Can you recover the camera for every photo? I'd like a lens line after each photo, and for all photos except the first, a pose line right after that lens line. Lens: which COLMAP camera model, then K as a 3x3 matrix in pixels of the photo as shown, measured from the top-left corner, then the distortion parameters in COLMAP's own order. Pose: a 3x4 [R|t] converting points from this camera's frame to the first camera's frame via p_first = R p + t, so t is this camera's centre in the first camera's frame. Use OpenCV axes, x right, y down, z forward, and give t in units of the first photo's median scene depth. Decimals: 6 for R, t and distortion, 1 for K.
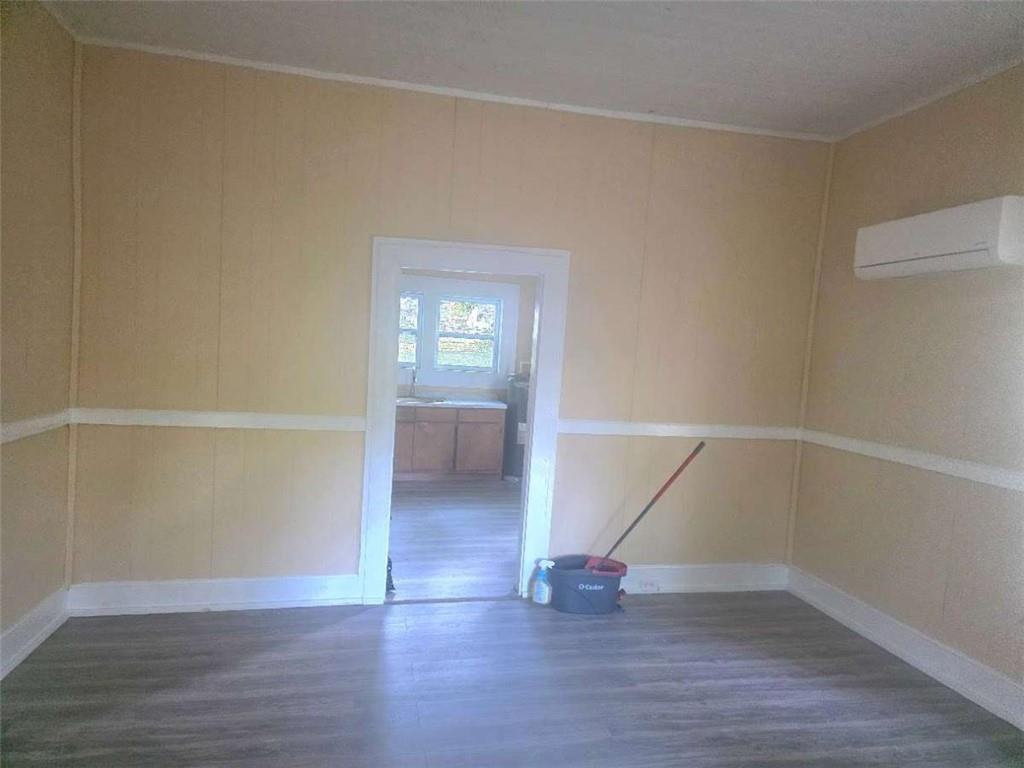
lens RADIAL K [[679.5, 0, 510.6], [0, 679.5, 388.5], [0, 0, 1]] dist [0.043370, -0.026107]
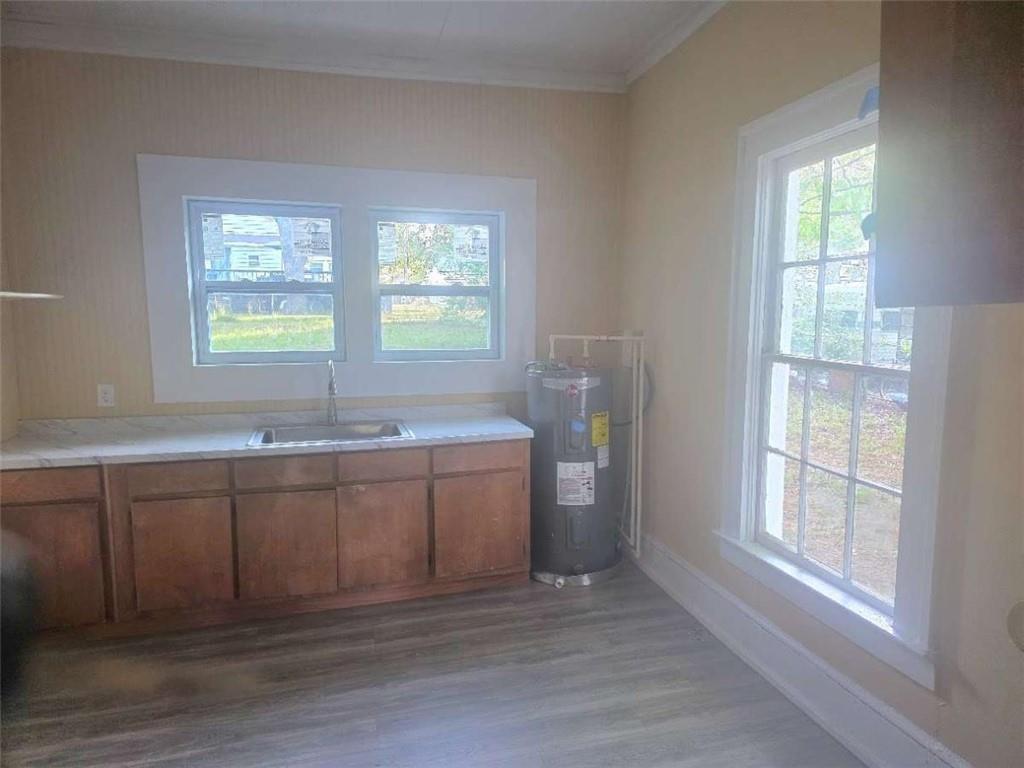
lens RADIAL K [[679.5, 0, 514.1], [0, 679.5, 386.7], [0, 0, 1]] dist [0.043370, -0.026107]
pose [[0.996487, -0.067089, 0.050122, -0.040021], [0.064131, 0.996227, 0.058473, -0.034258], [-0.053856, -0.055053, 0.997030, 0.521718]]
